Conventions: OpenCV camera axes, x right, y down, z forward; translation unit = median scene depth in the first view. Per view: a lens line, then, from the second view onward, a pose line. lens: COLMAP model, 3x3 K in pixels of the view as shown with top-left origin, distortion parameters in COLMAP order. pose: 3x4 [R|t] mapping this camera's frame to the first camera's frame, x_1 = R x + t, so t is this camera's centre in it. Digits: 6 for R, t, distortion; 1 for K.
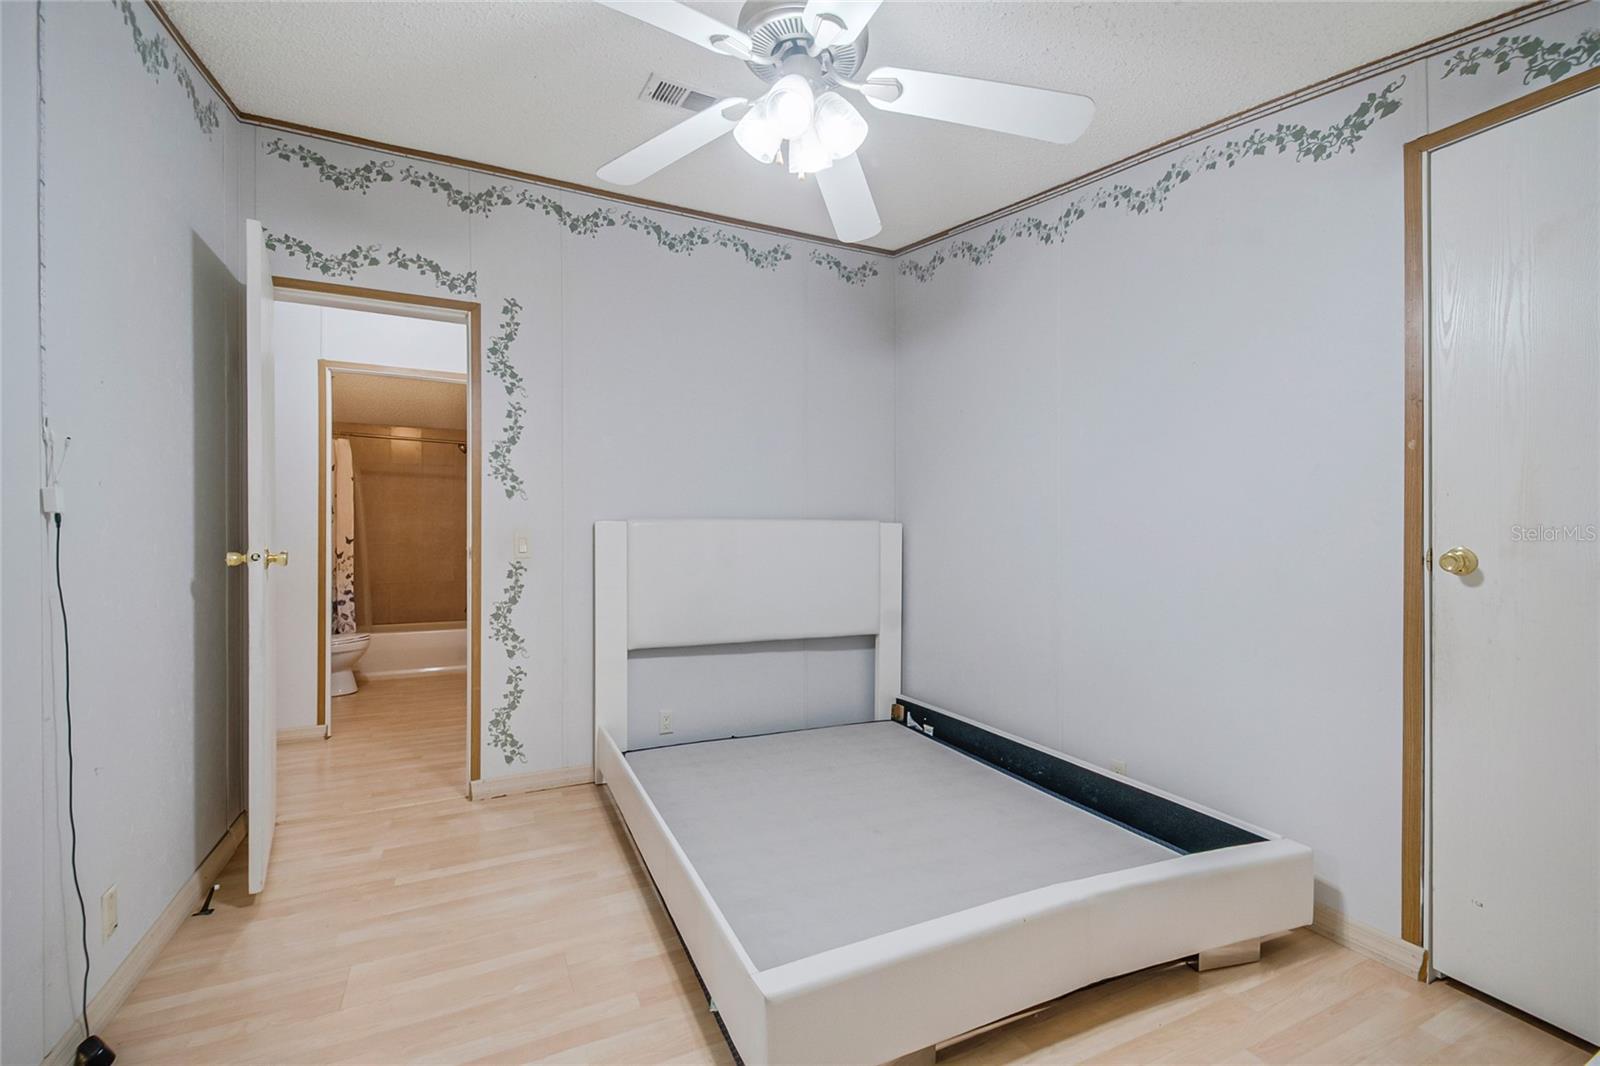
lens RADIAL K [[697.3, 0, 795.1], [0, 697.3, 527.2], [0, 0, 1]] dist [-0.002265, -0.001095]
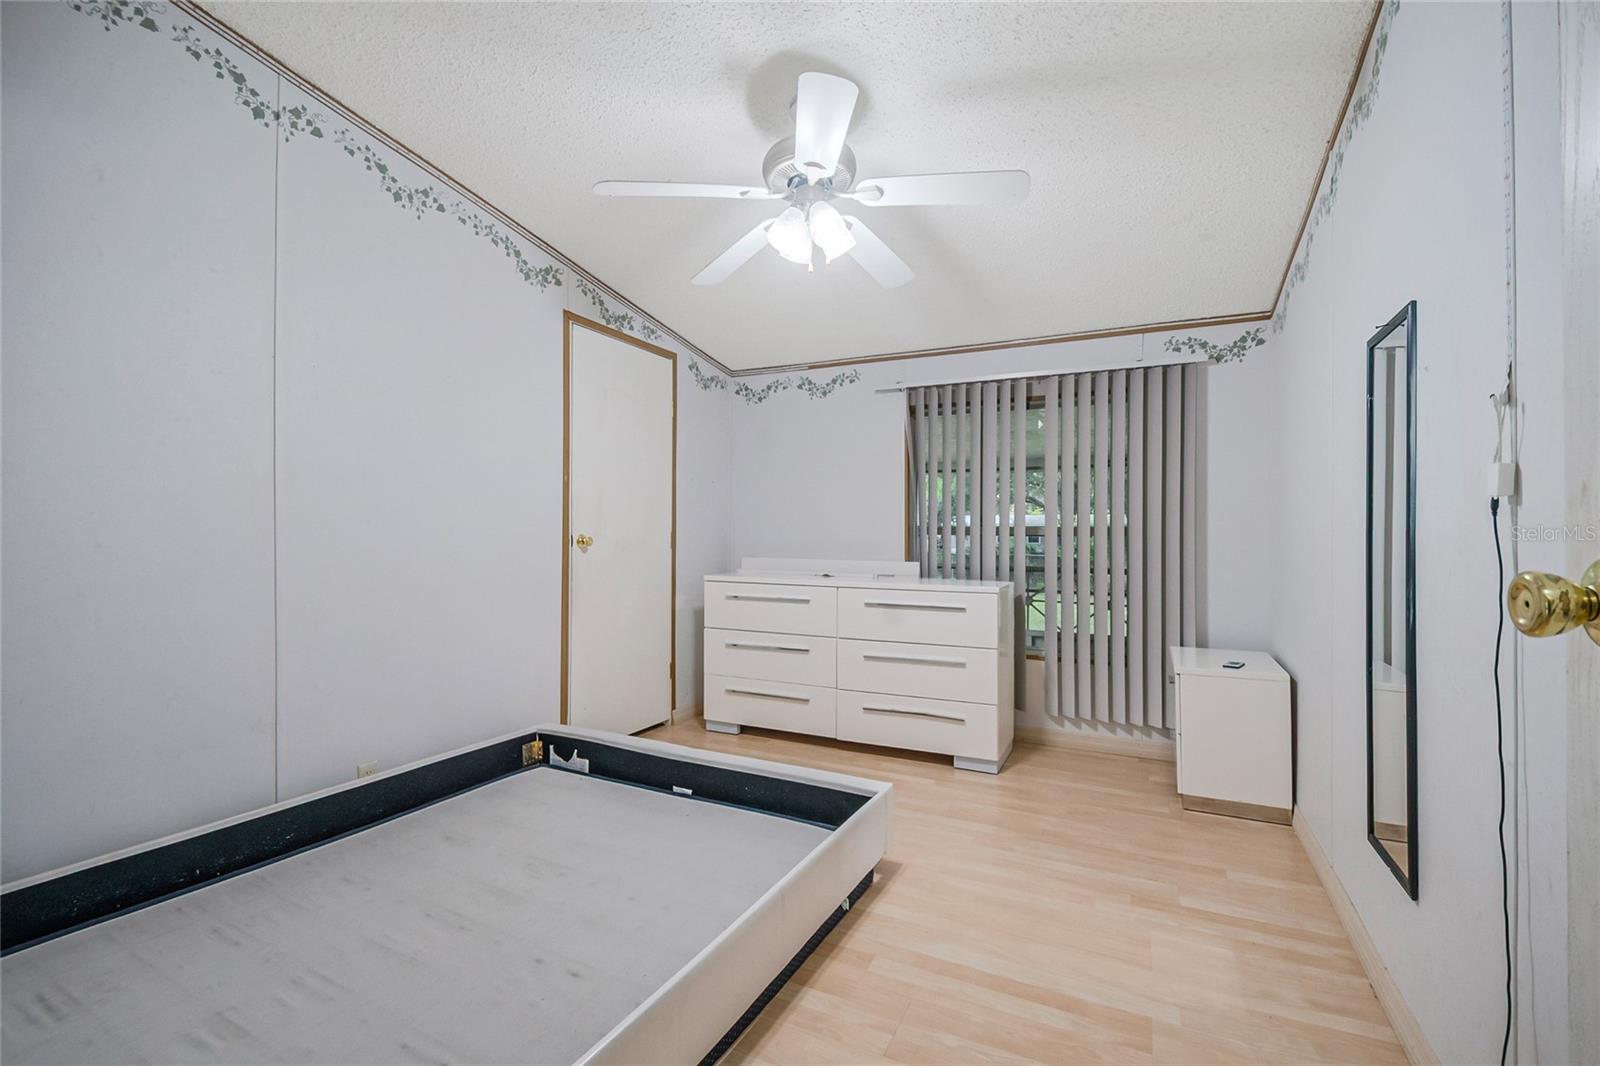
lens RADIAL K [[697.3, 0, 800.2], [0, 697.3, 536.6], [0, 0, 1]] dist [-0.002265, -0.001095]
pose [[-0.629045, -0.009697, 0.777309, -0.640807], [-0.015323, 0.999883, 0.000074, 0.020266], [-0.777218, -0.011864, -0.629120, 1.155511]]
